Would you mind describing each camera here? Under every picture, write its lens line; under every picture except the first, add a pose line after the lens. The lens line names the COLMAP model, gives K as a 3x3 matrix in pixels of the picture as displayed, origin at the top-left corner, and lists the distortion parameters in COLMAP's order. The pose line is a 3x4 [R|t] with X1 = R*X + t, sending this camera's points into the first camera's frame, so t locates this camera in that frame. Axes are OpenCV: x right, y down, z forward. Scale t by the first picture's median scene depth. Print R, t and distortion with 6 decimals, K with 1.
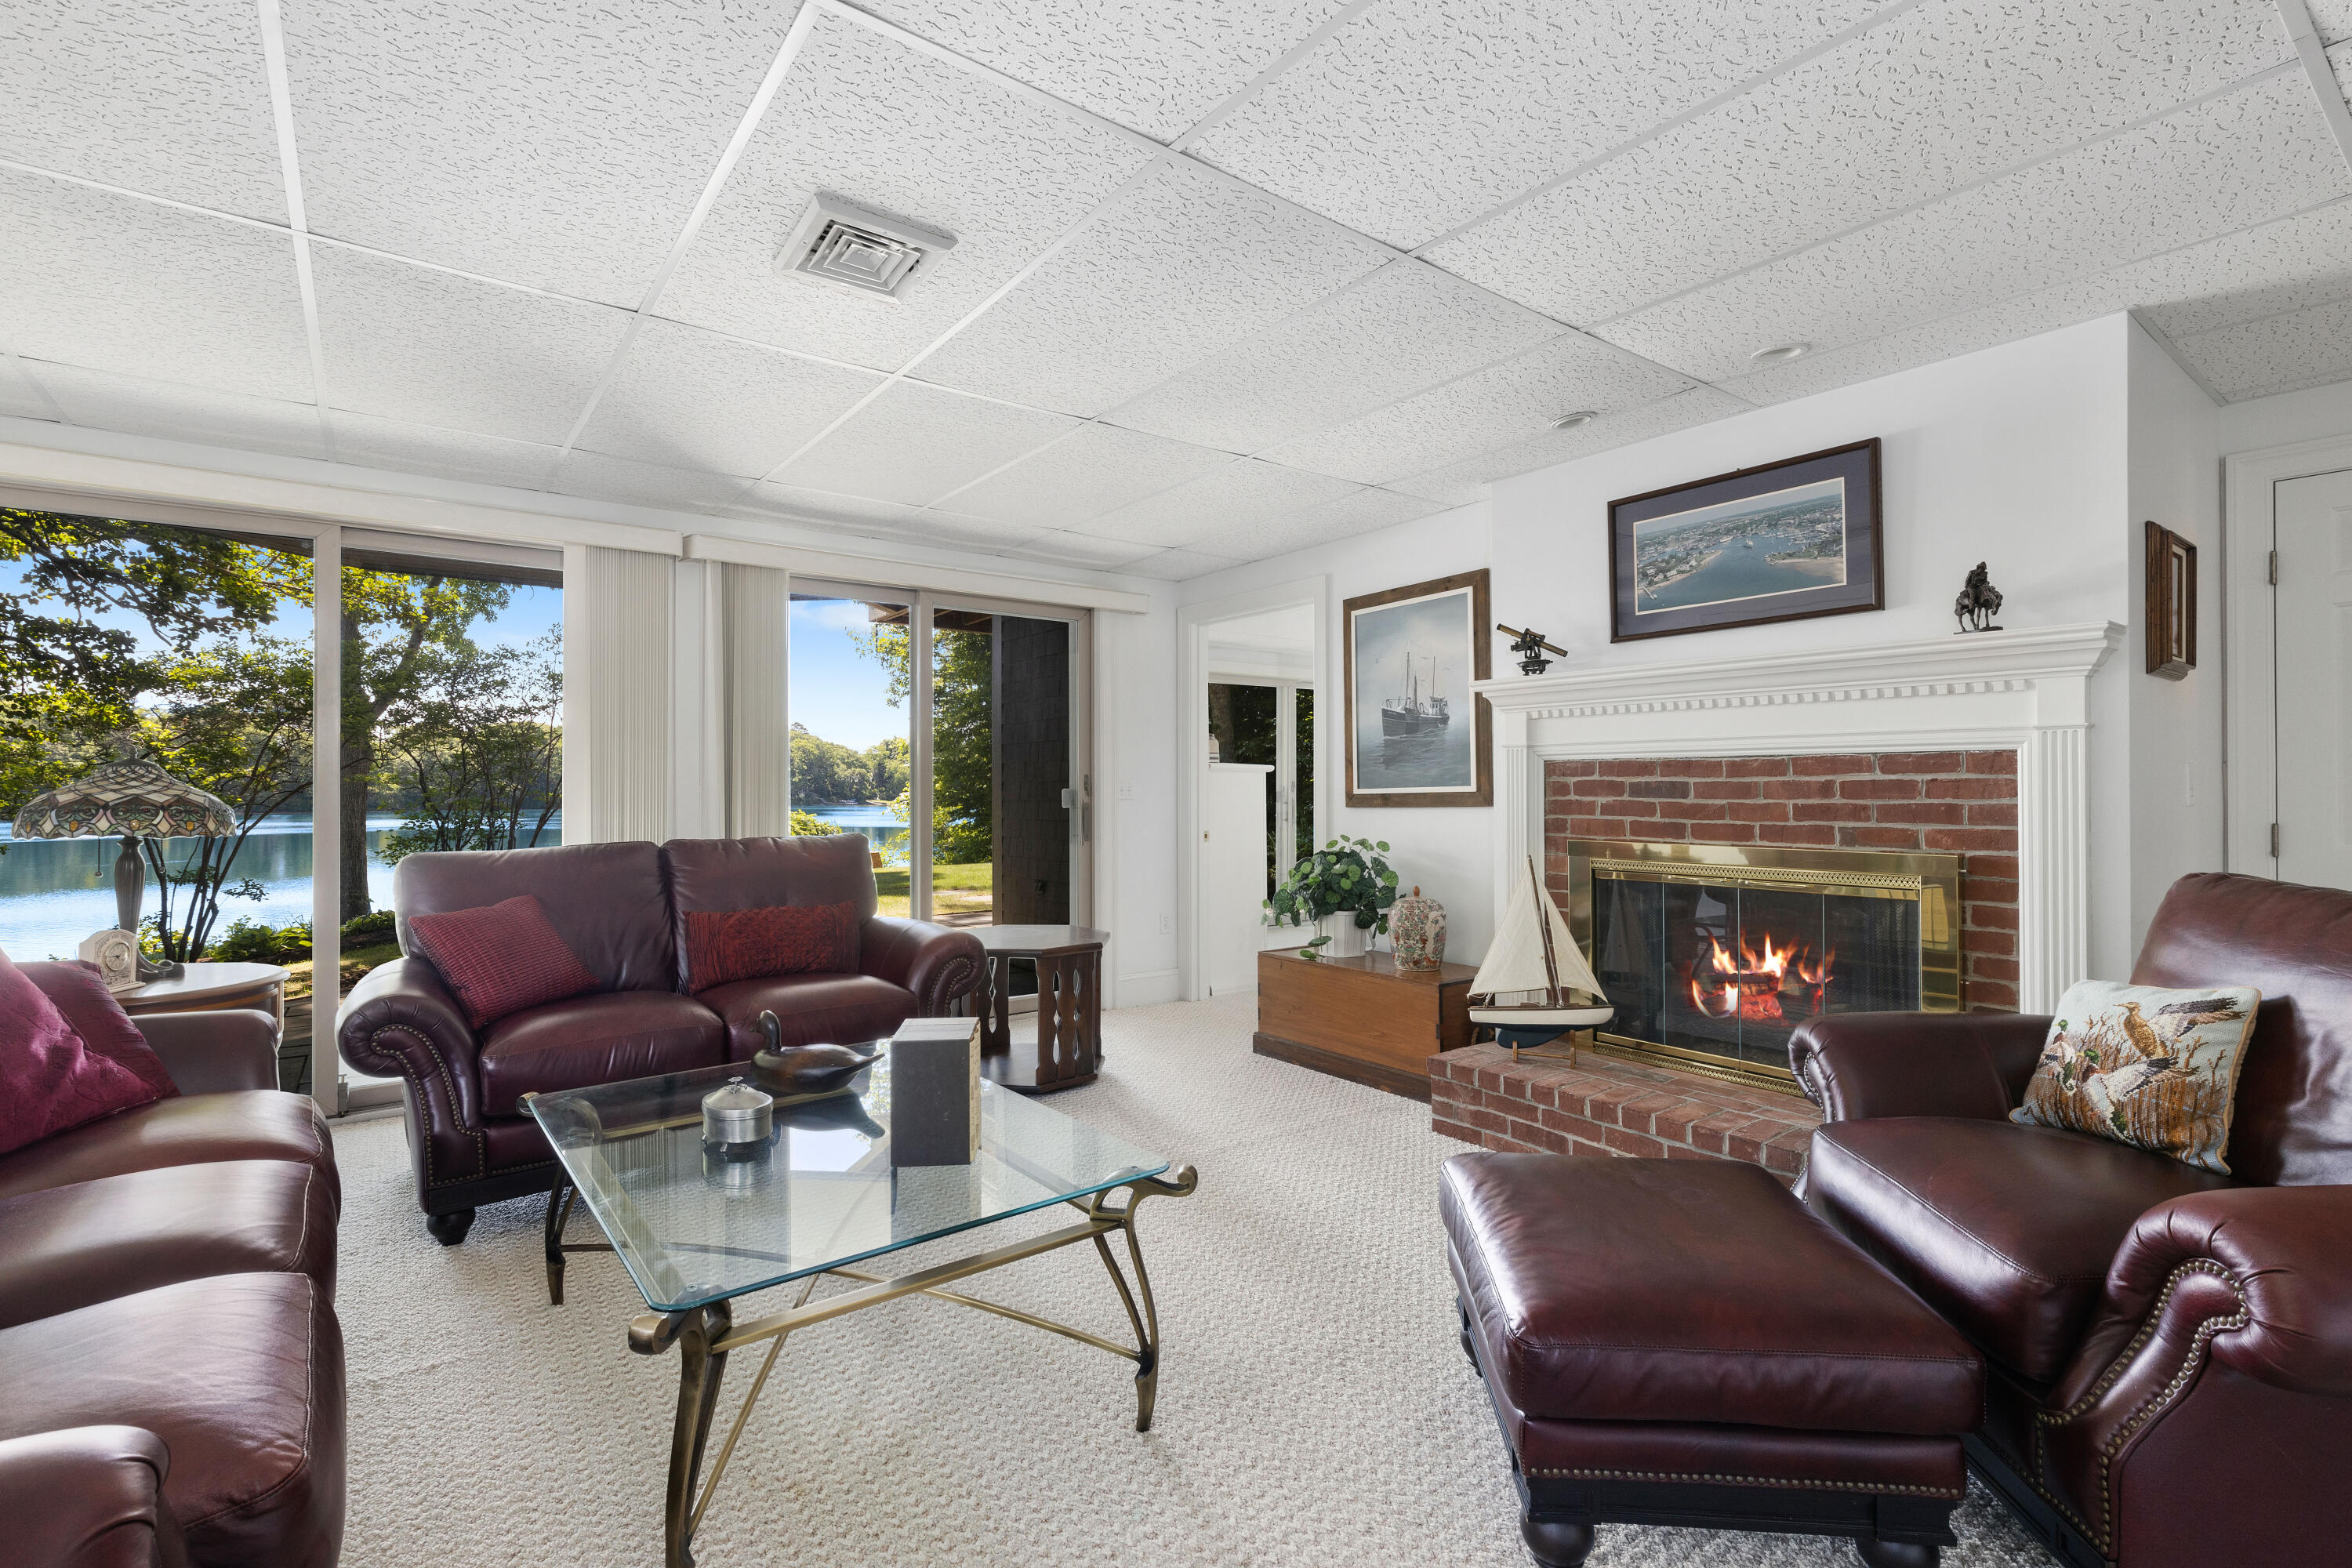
lens RADIAL K [[1061.0, 0, 1171.2], [0, 1061.0, 776.9], [0, 0, 1]] dist [0.000021, -0.000022]
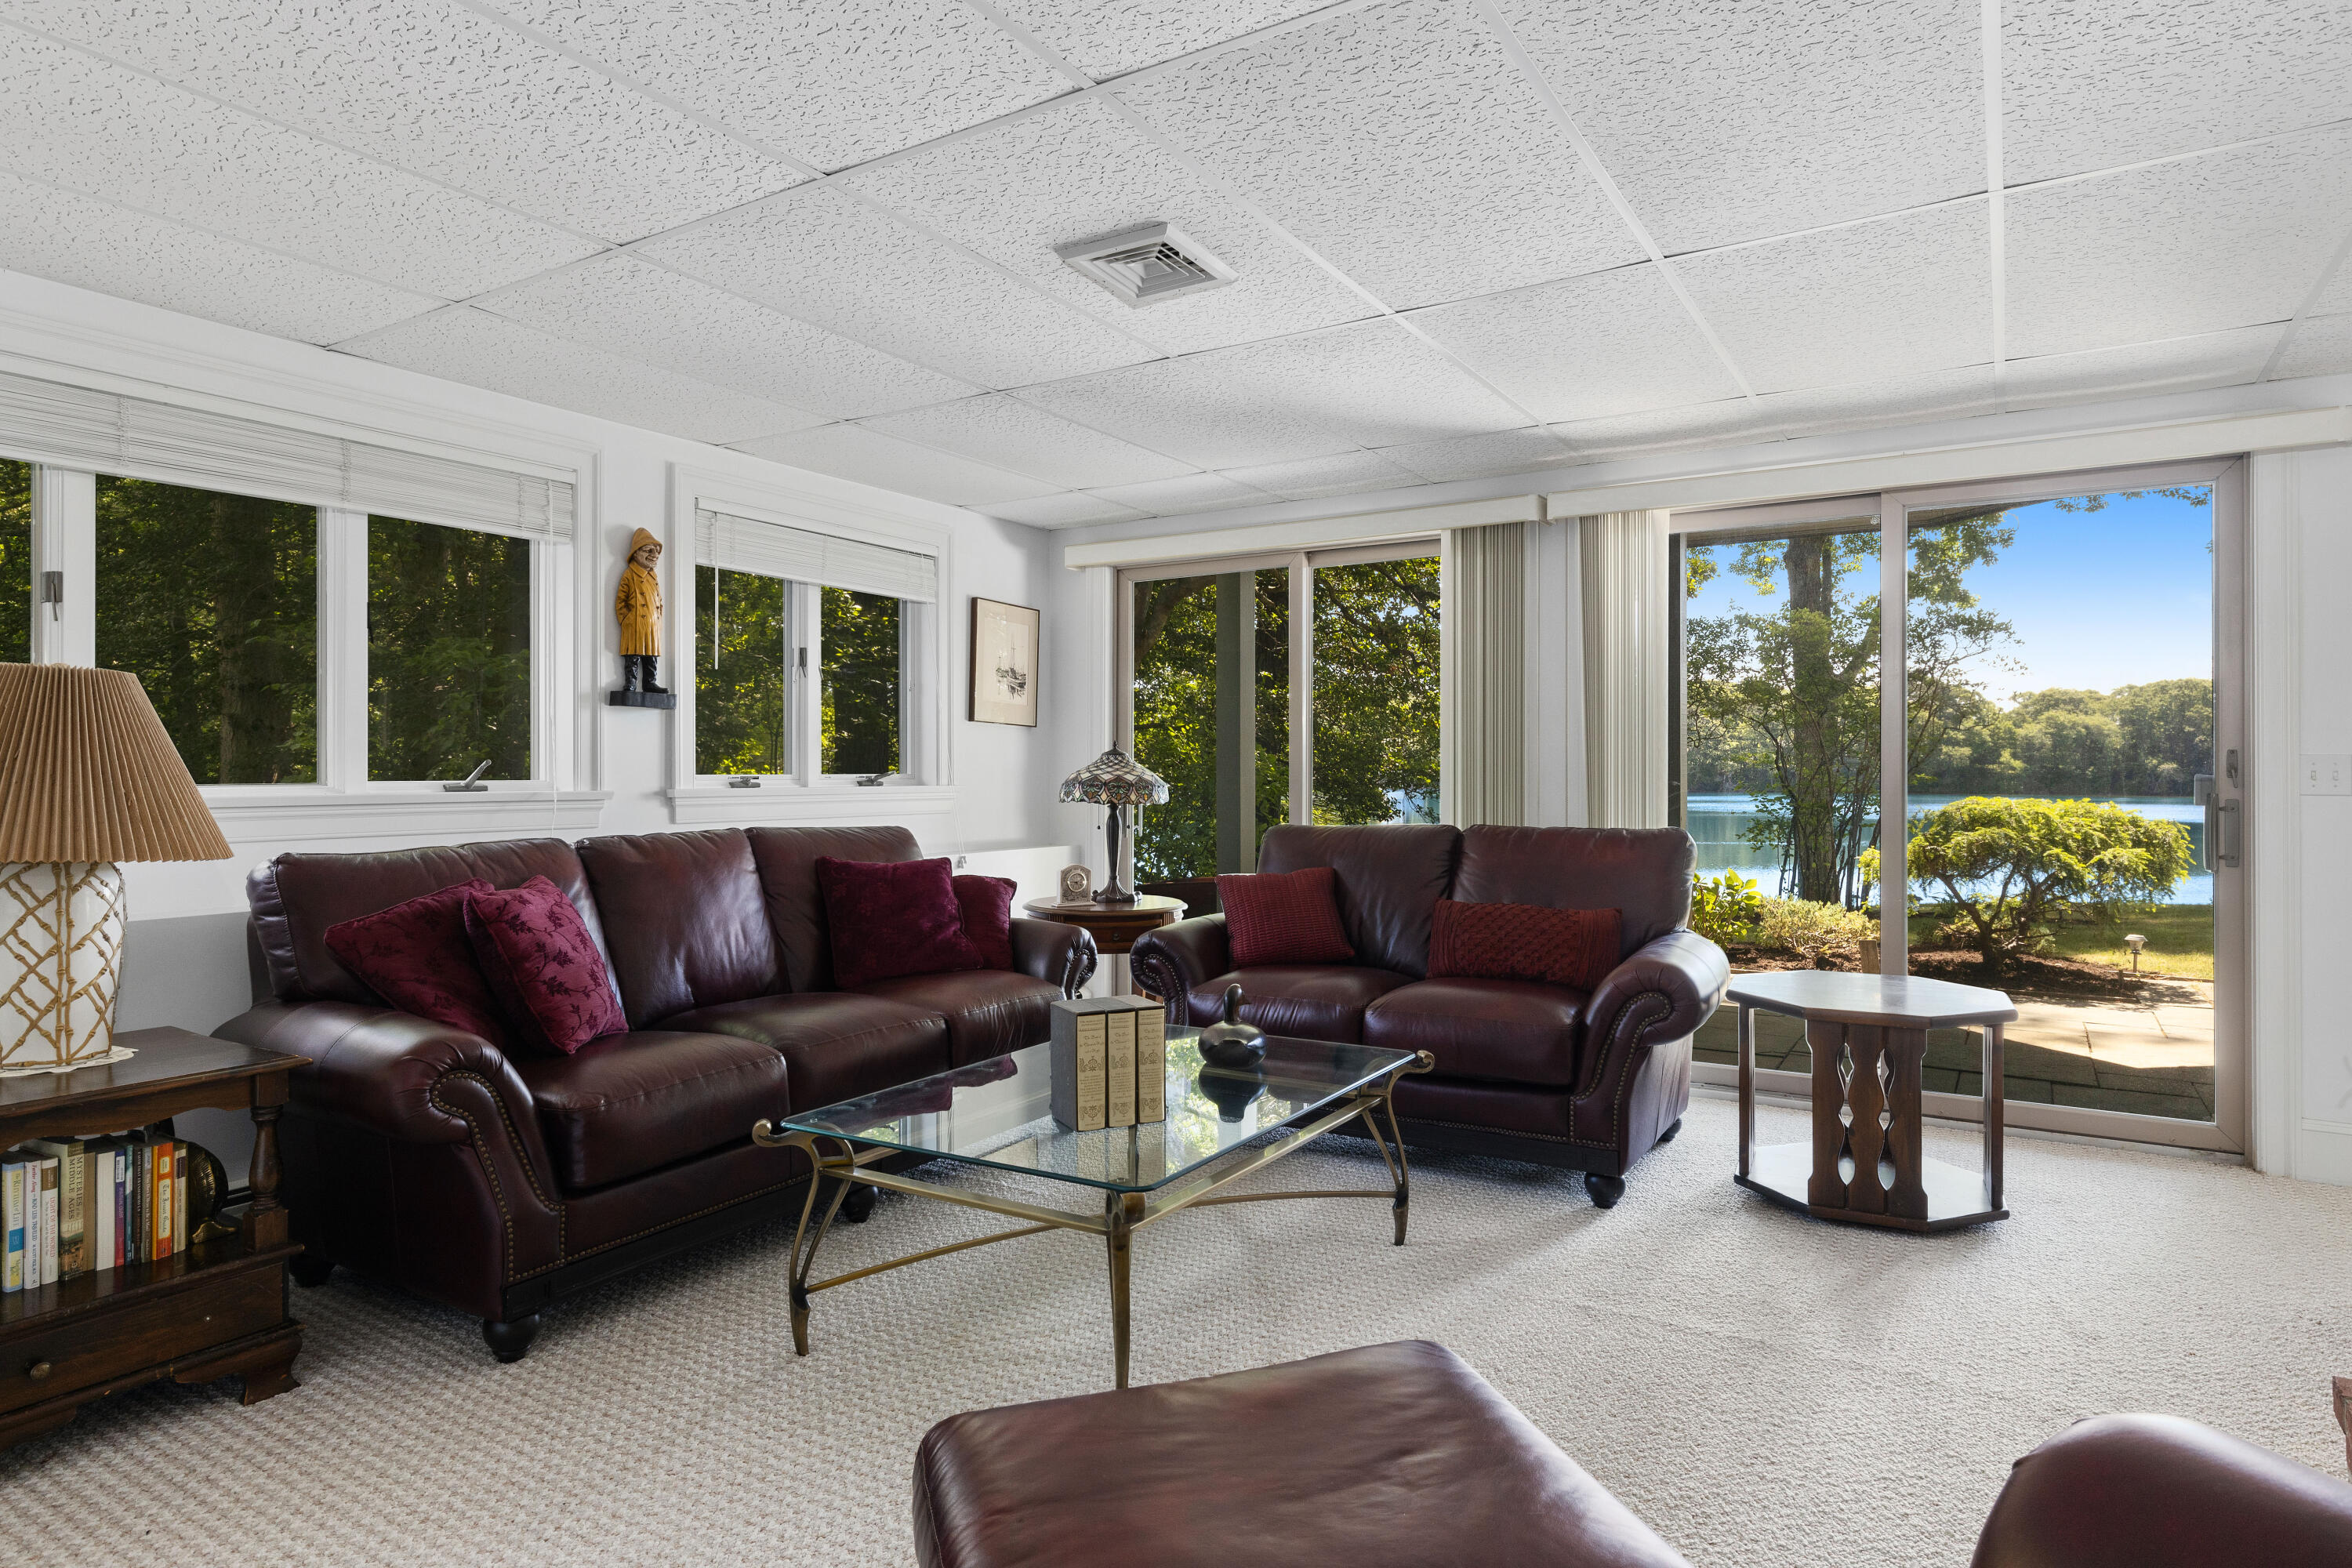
lens RADIAL K [[1316.2, 0, 1200.6], [0, 1316.2, 764.9], [0, 0, 1]] dist [0.017941, -0.000416]
pose [[0.371927, -0.001710, -0.928260, 0.523437], [0.010387, 0.999943, 0.002320, -0.000911], [0.928204, -0.010505, 0.371924, 0.309698]]
